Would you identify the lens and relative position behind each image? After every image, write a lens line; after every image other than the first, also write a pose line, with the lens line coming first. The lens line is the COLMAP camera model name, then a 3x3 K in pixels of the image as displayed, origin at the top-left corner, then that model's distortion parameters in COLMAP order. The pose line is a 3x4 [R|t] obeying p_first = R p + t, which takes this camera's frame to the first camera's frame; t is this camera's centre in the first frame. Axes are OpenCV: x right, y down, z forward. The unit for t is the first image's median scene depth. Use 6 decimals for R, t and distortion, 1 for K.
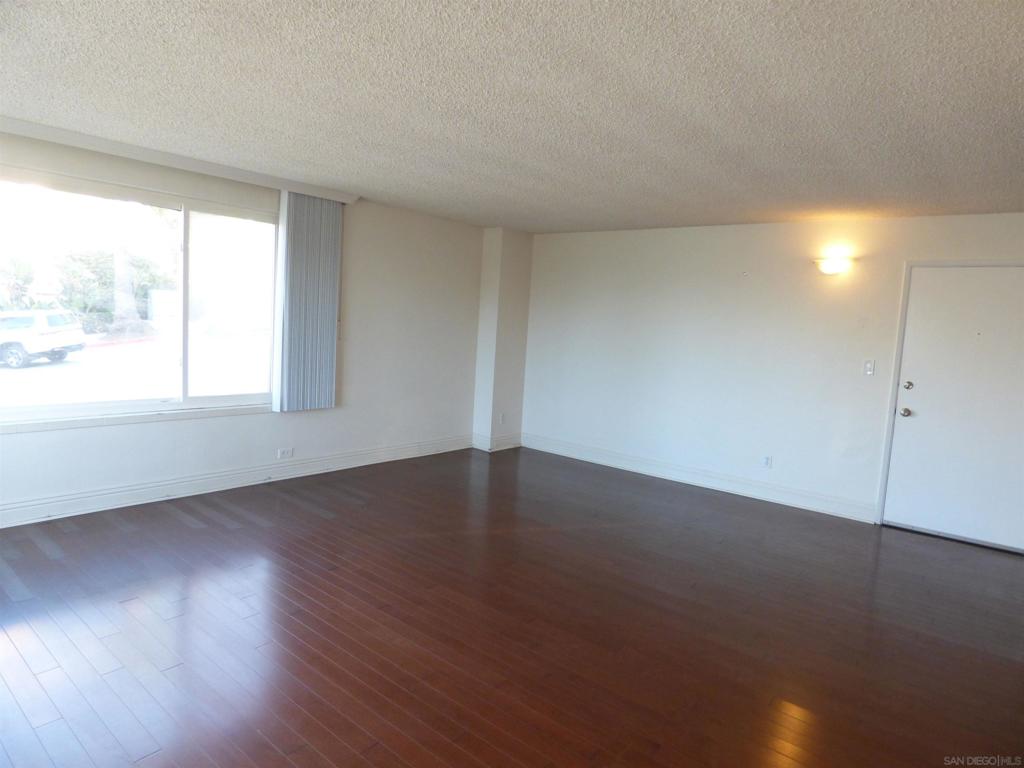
lens RADIAL K [[634.8, 0, 512.0], [0, 634.8, 384.0], [0, 0, 1]] dist [0.000926, -0.000677]
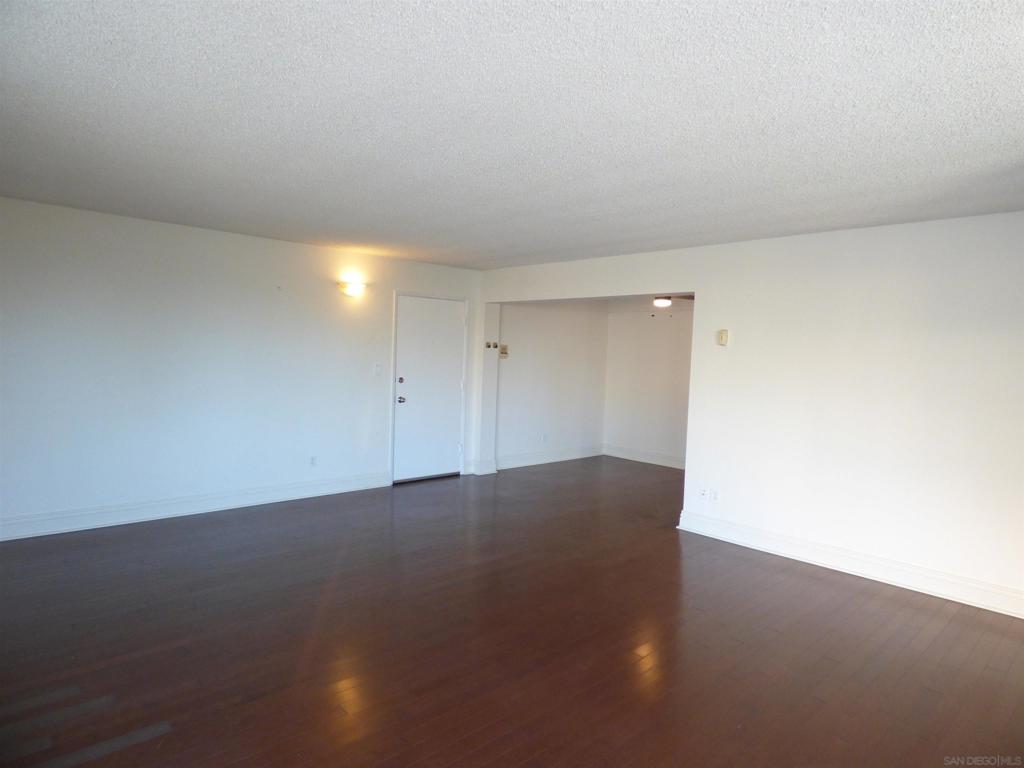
lens RADIAL K [[632.9, 0, 511.8], [0, 632.9, 382.0], [0, 0, 1]] dist [-0.000467, 0.000721]
pose [[0.110453, -0.095867, 0.989247, -0.701356], [0.069406, 0.993651, 0.088545, -0.097090], [-0.991455, 0.058880, 0.116405, 0.582046]]
